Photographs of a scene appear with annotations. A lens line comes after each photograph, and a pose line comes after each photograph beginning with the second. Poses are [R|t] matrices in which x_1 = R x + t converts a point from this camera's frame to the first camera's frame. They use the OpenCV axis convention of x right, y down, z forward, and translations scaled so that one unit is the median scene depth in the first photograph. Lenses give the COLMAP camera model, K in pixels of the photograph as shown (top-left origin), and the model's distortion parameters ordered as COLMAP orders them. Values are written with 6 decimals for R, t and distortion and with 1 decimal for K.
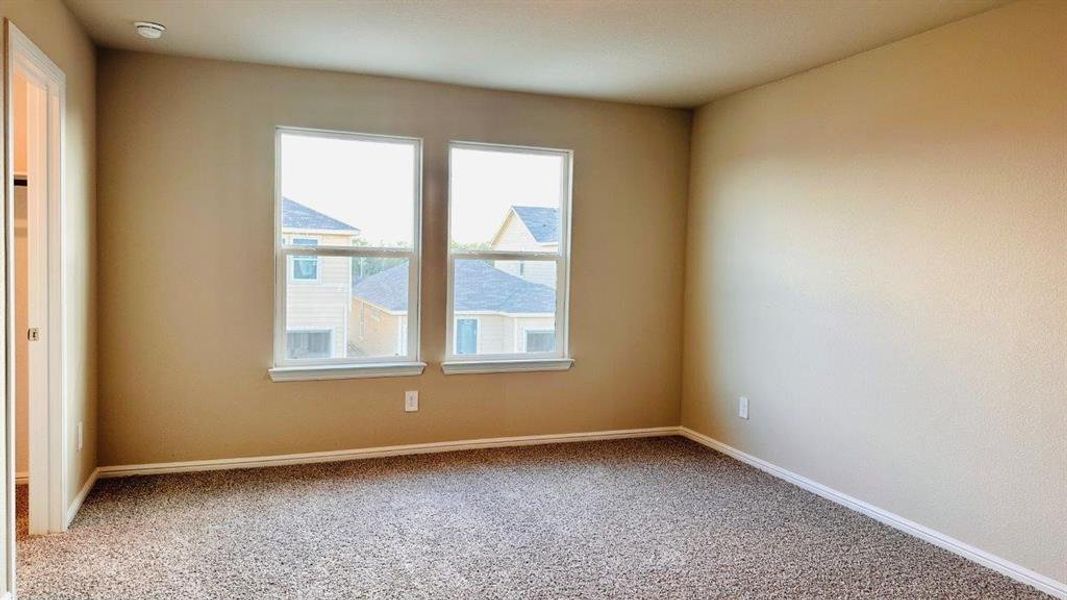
lens RADIAL K [[747.4, 0, 539.0], [0, 747.4, 290.9], [0, 0, 1]] dist [0.069083, -0.079125]
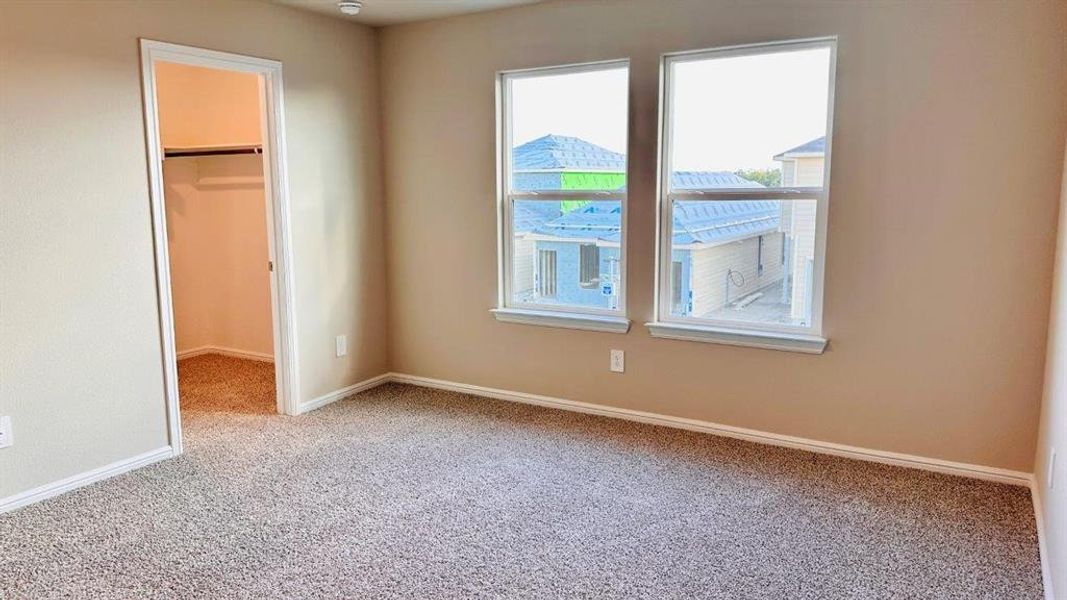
lens RADIAL K [[747.4, 0, 539.0], [0, 747.4, 290.9], [0, 0, 1]] dist [0.069083, -0.079125]
pose [[0.615677, 0.085498, -0.783346, 0.491672], [-0.008327, 0.994747, 0.102026, -0.028971], [0.787954, -0.056292, 0.613155, 0.398815]]
